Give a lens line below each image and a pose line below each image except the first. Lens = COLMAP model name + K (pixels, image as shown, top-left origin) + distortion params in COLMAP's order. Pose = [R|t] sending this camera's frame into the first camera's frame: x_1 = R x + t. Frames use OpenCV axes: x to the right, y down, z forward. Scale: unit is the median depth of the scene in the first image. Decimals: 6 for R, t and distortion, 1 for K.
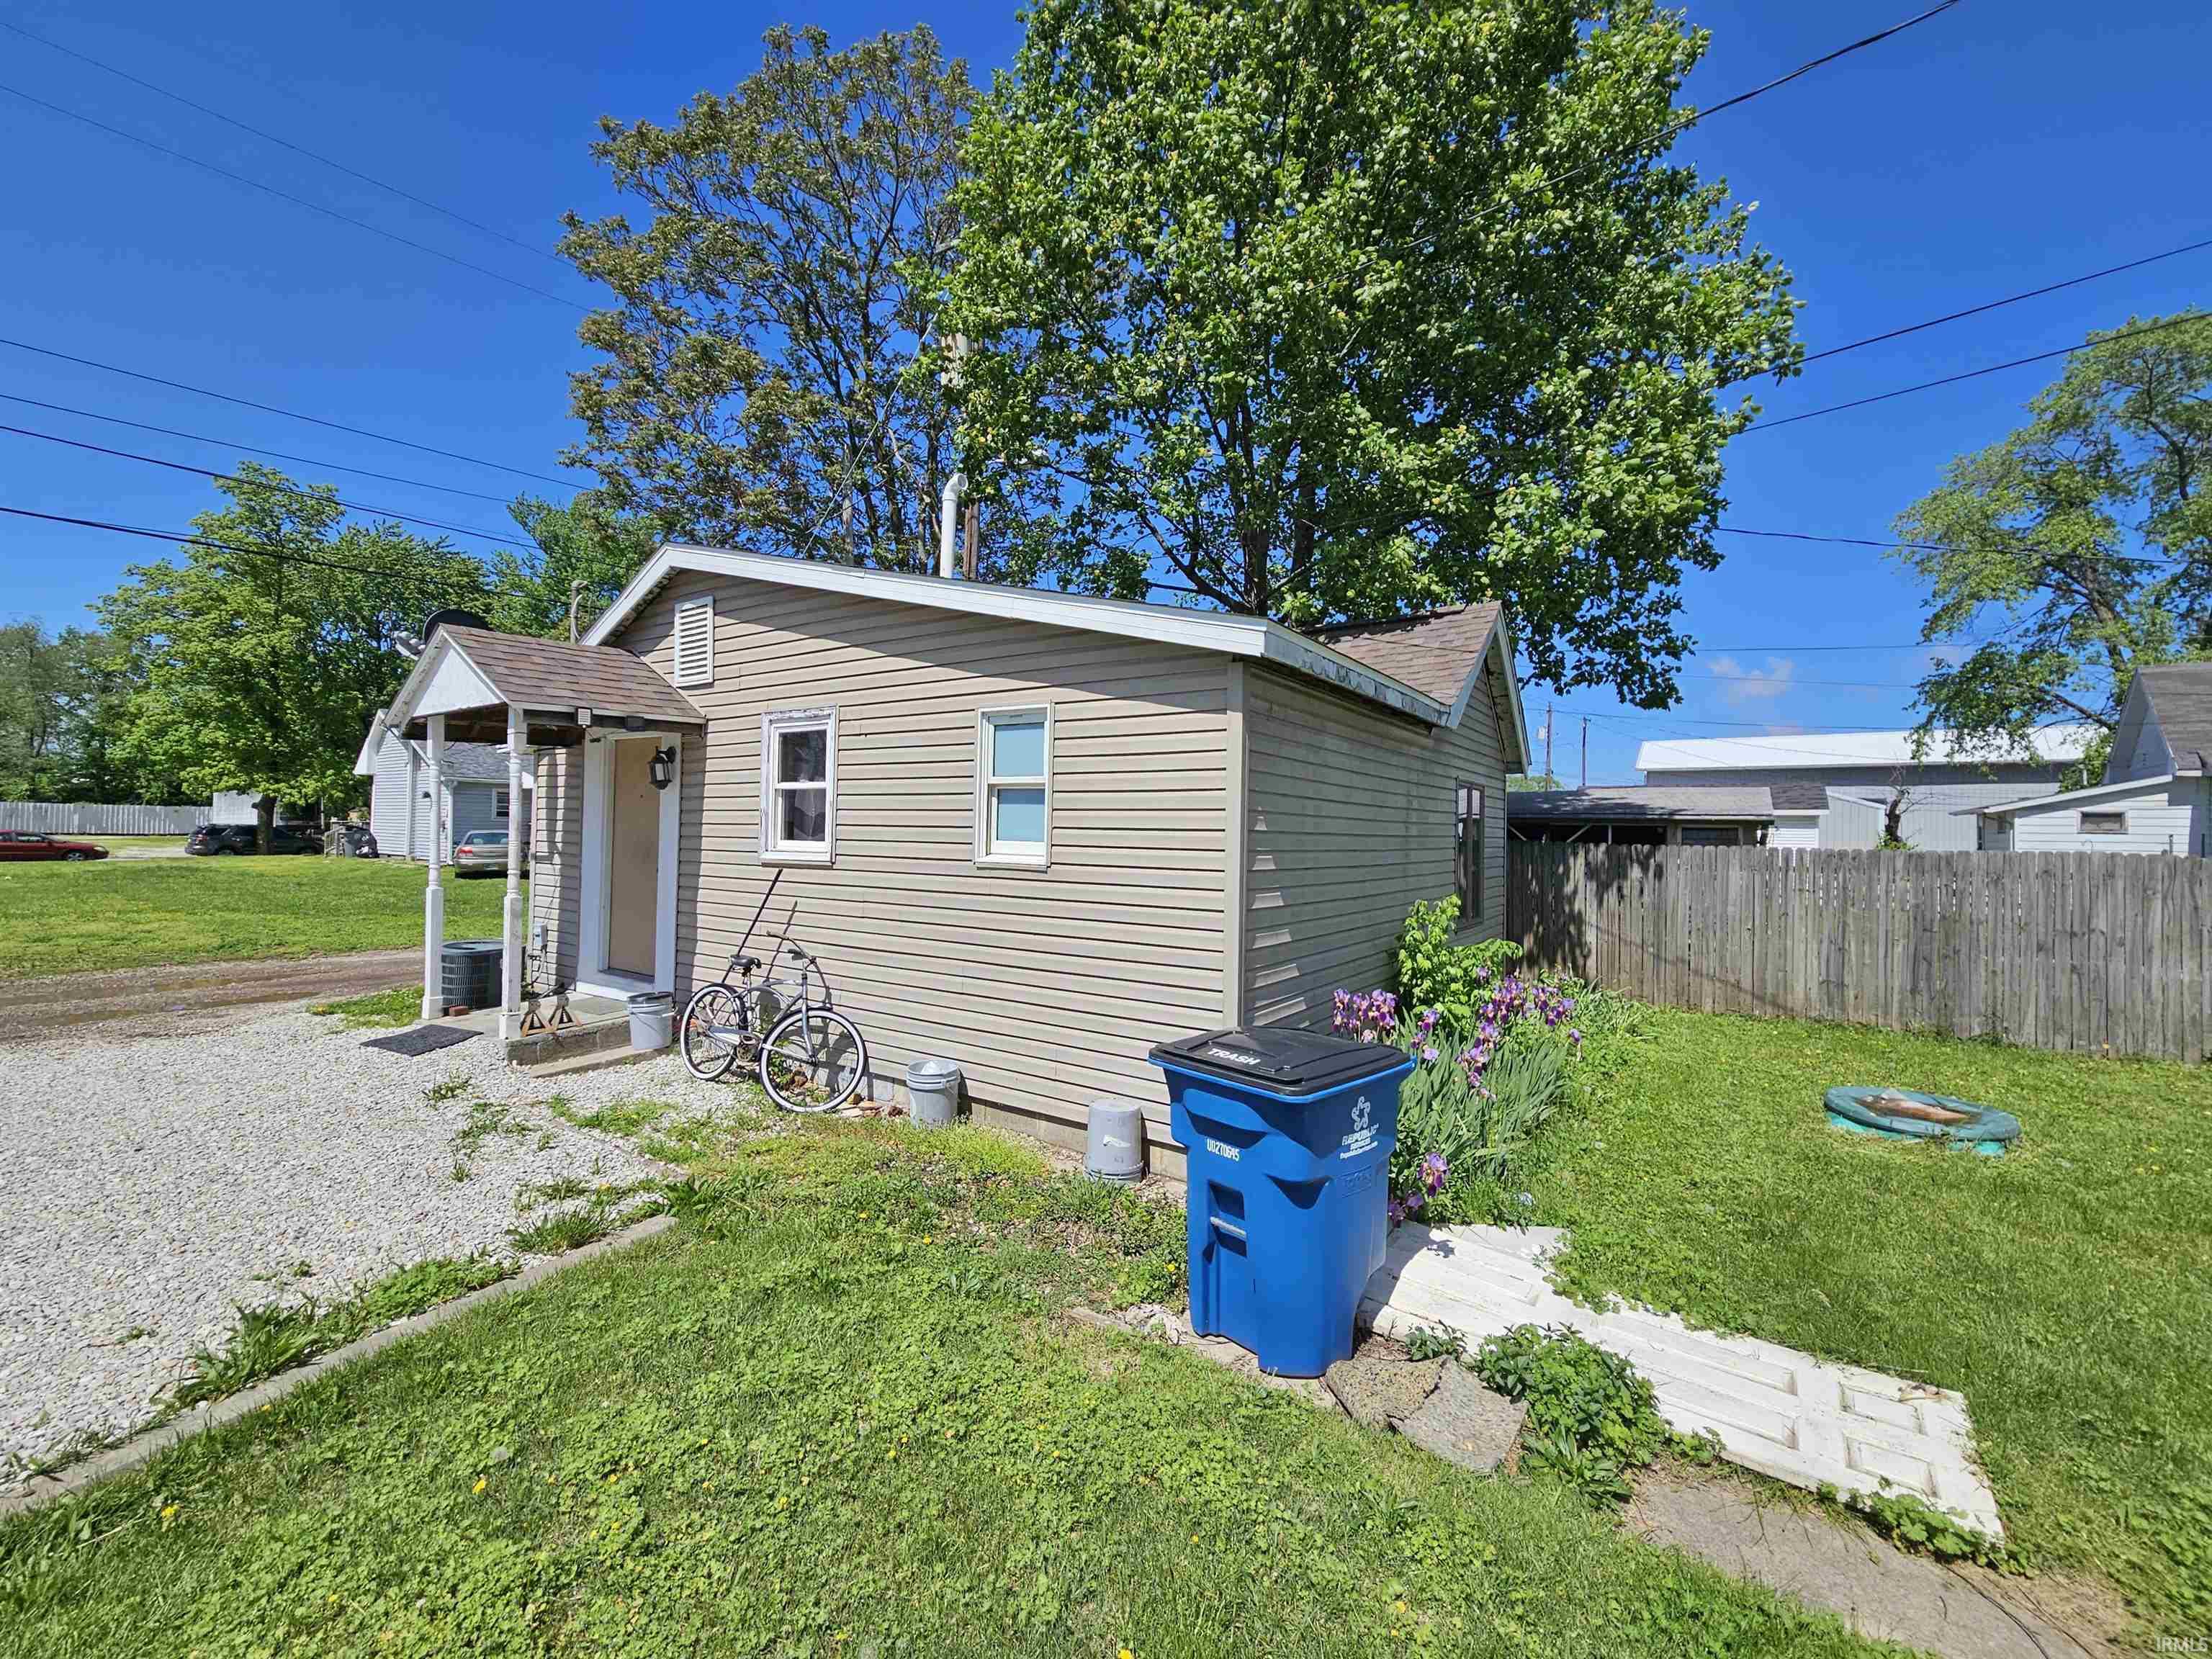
lens RADIAL K [[909.7, 0, 1117.0], [0, 909.7, 825.2], [0, 0, 1]] dist [0.003876, -0.000555]
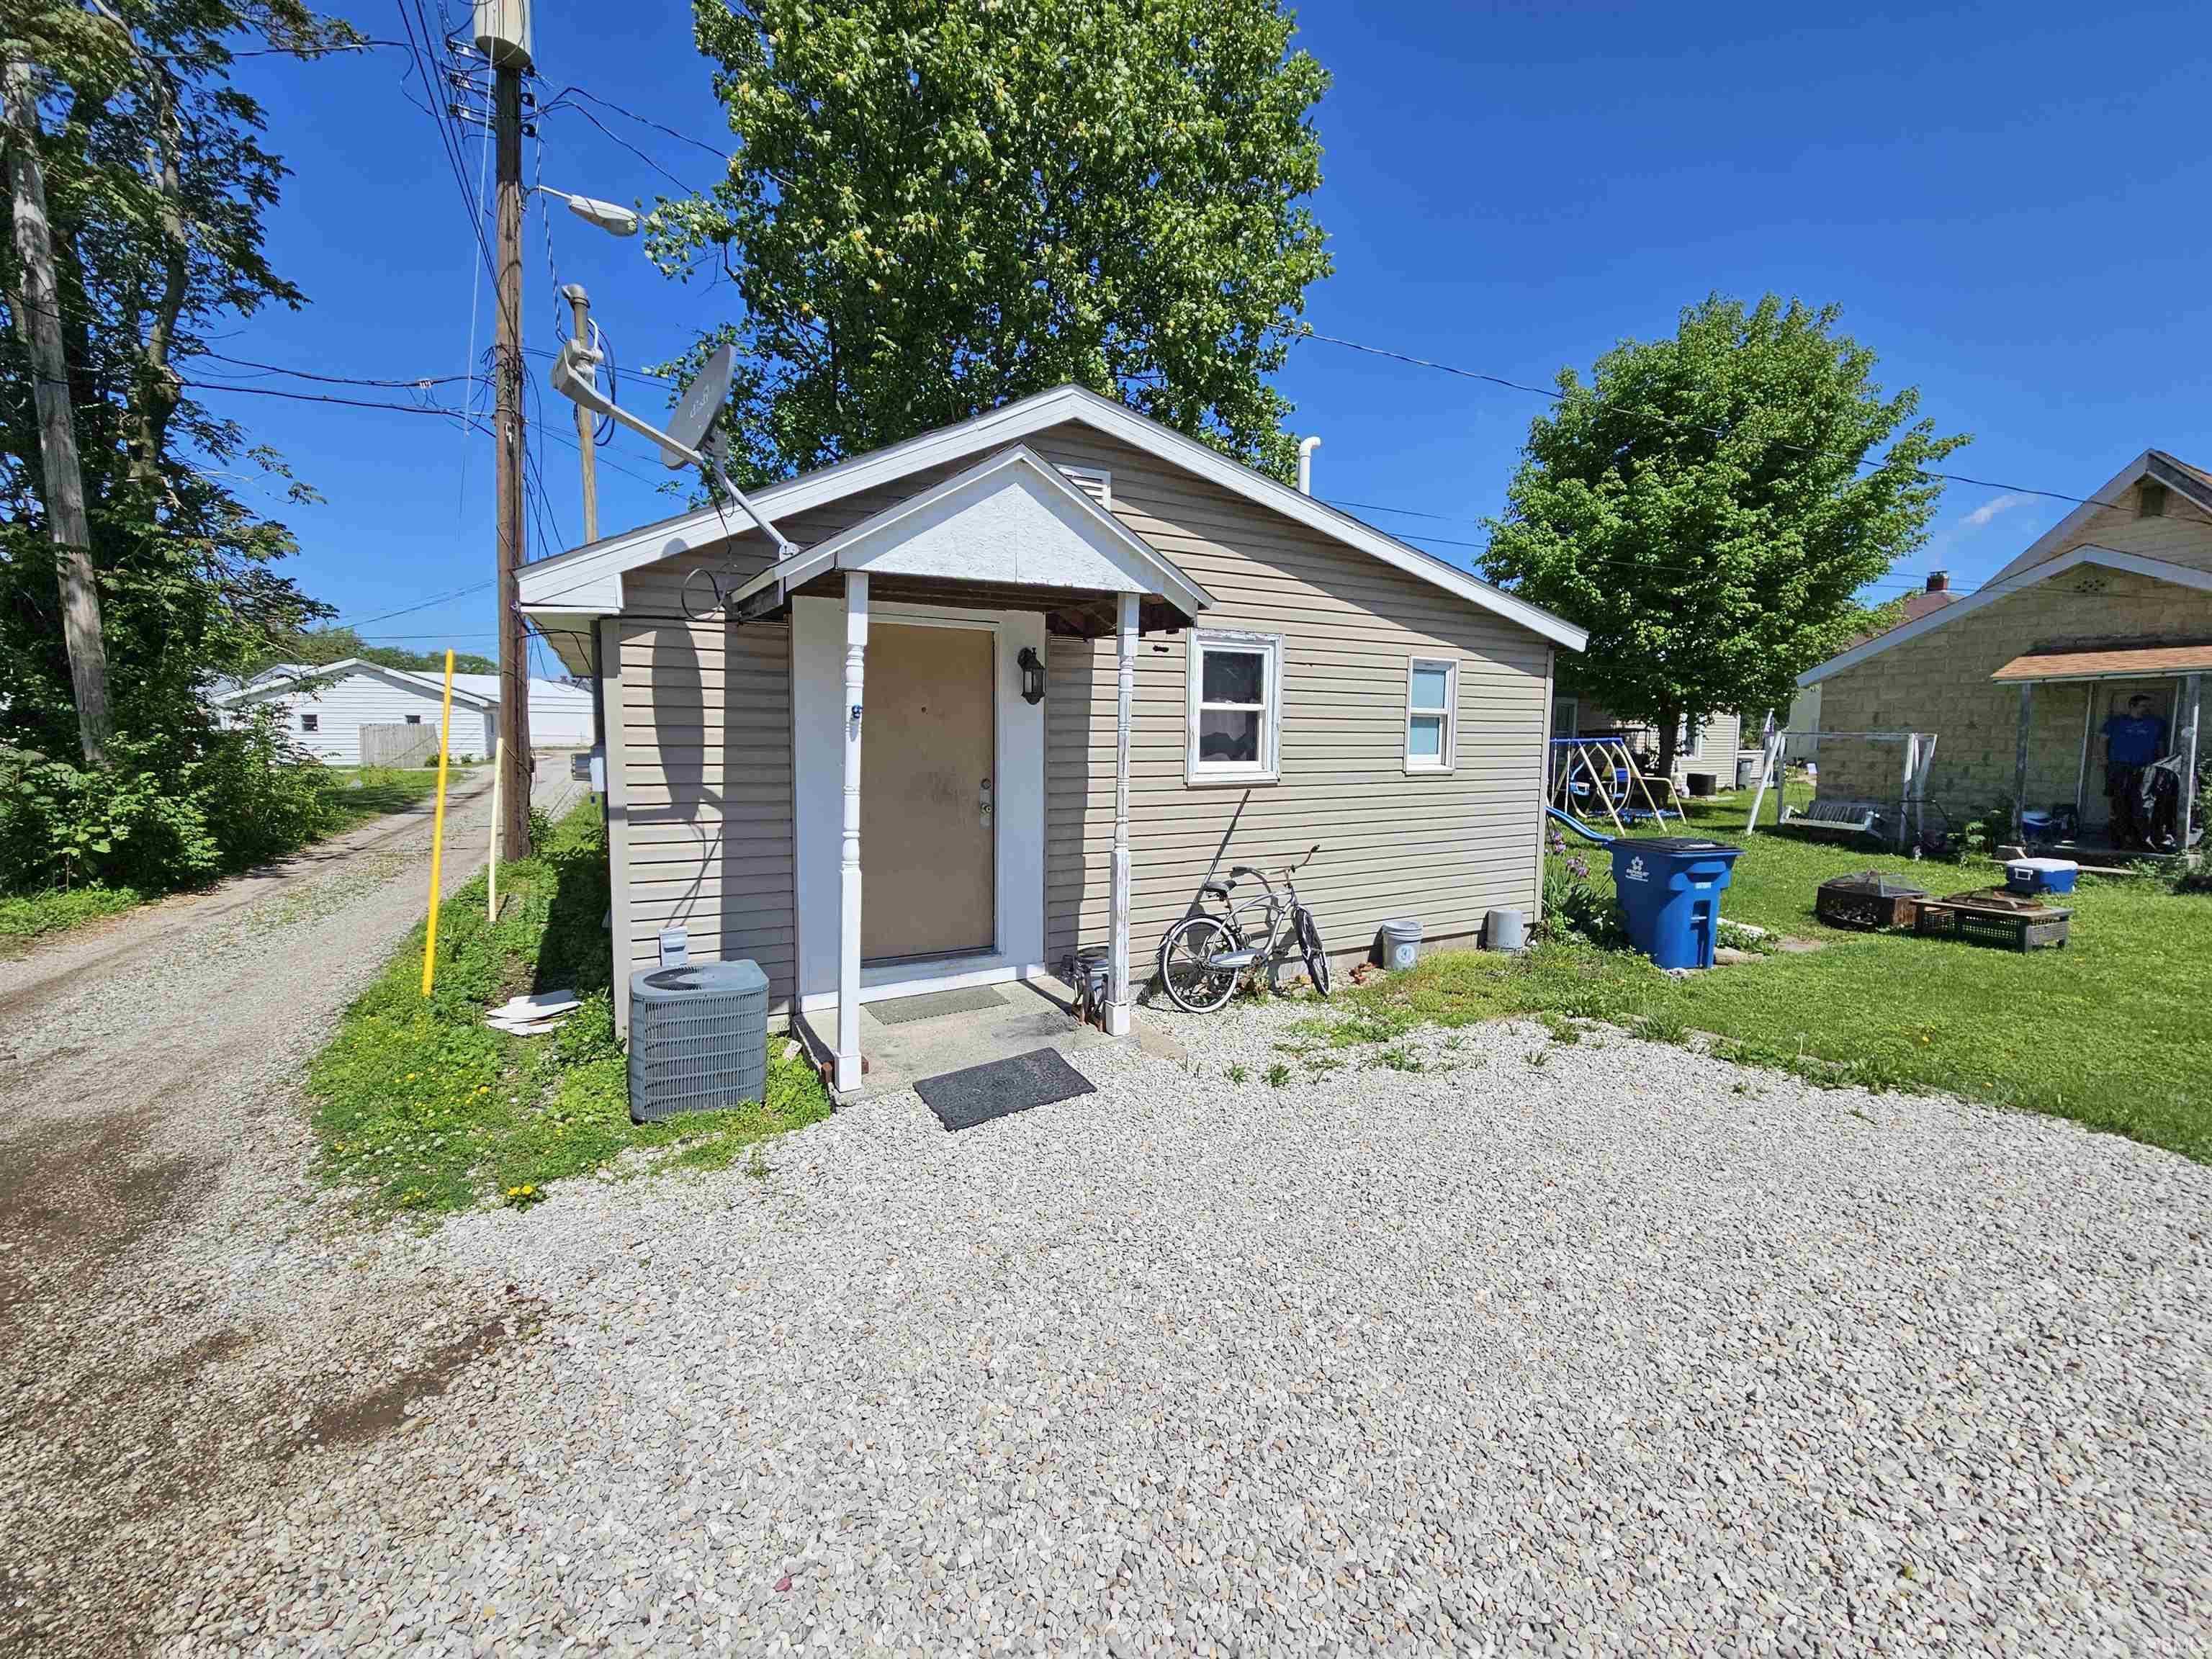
lens RADIAL K [[909.7, 0, 1117.1], [0, 909.7, 823.6], [0, 0, 1]] dist [0.003876, -0.000555]
pose [[0.456355, -0.106280, 0.883428, -1.350597], [-0.006753, 0.992399, 0.122878, -0.039524], [-0.889772, -0.062042, 0.452169, 0.668673]]
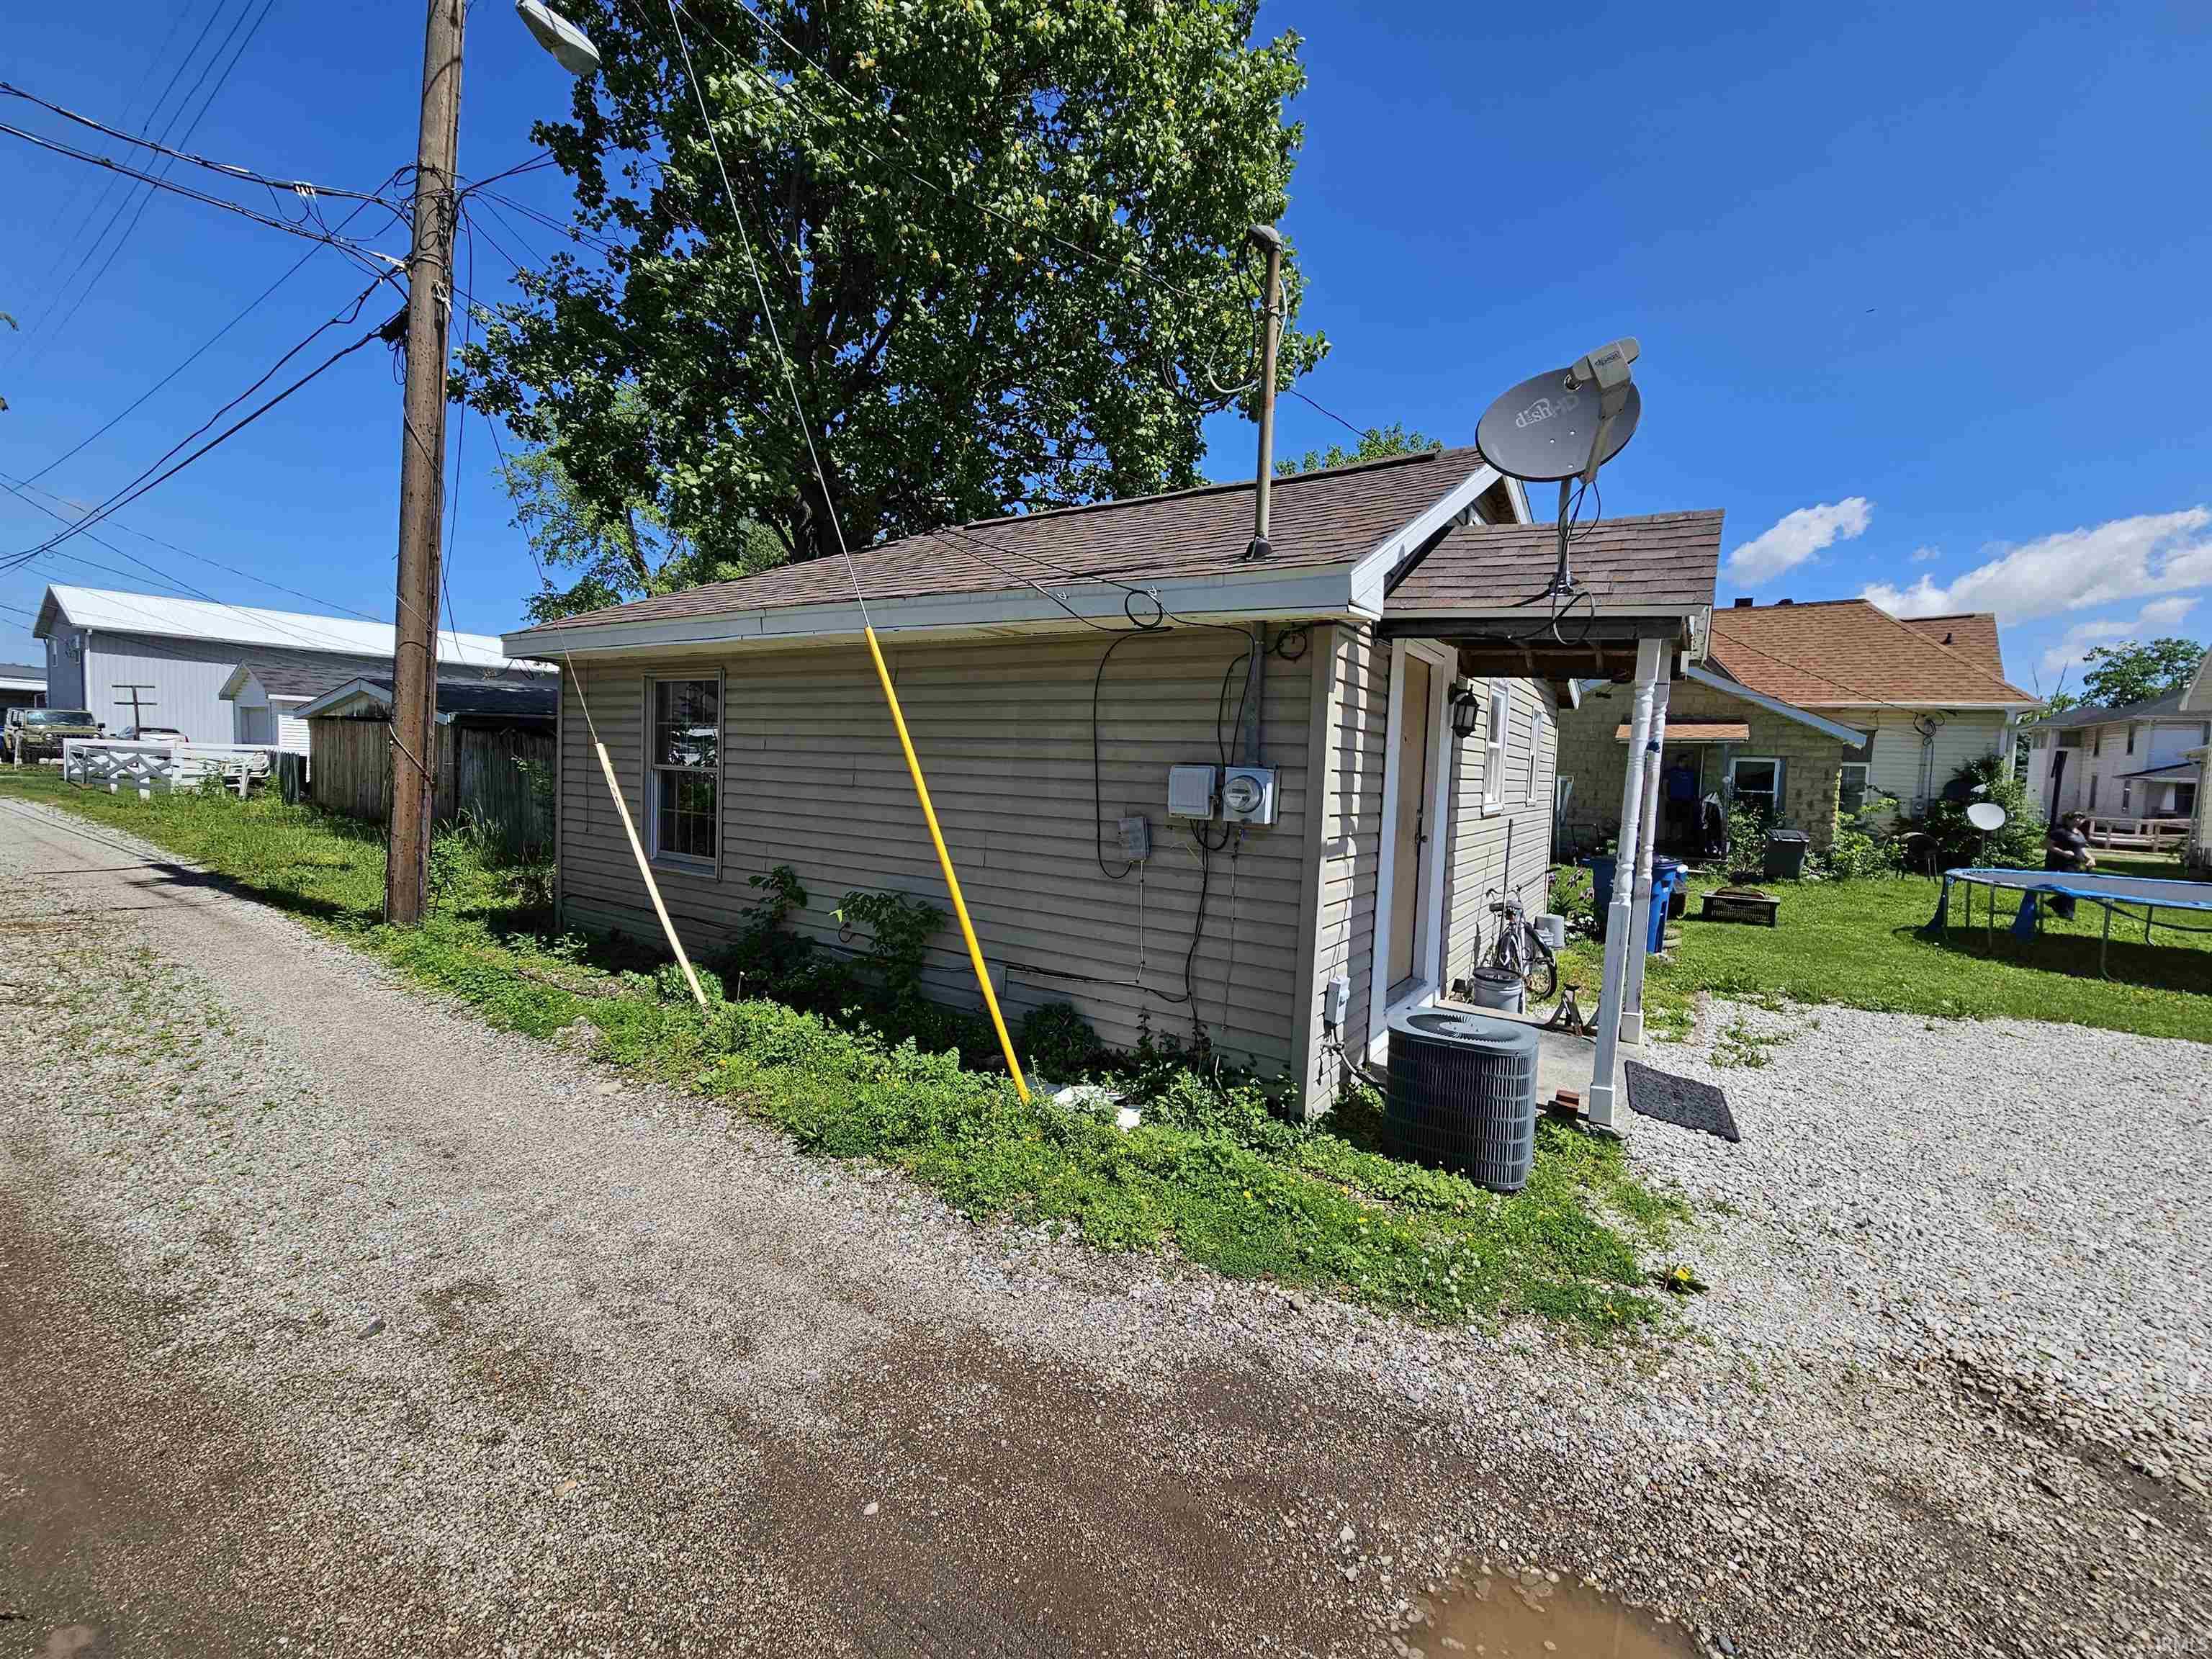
lens RADIAL K [[909.7, 0, 1103.2], [0, 909.7, 823.2], [0, 0, 1]] dist [0.003876, -0.000555]
pose [[-0.018095, -0.083930, 0.996307, -1.512504], [-0.049269, 0.995335, 0.082953, -0.017131], [-0.998622, -0.047586, -0.022146, 1.540637]]
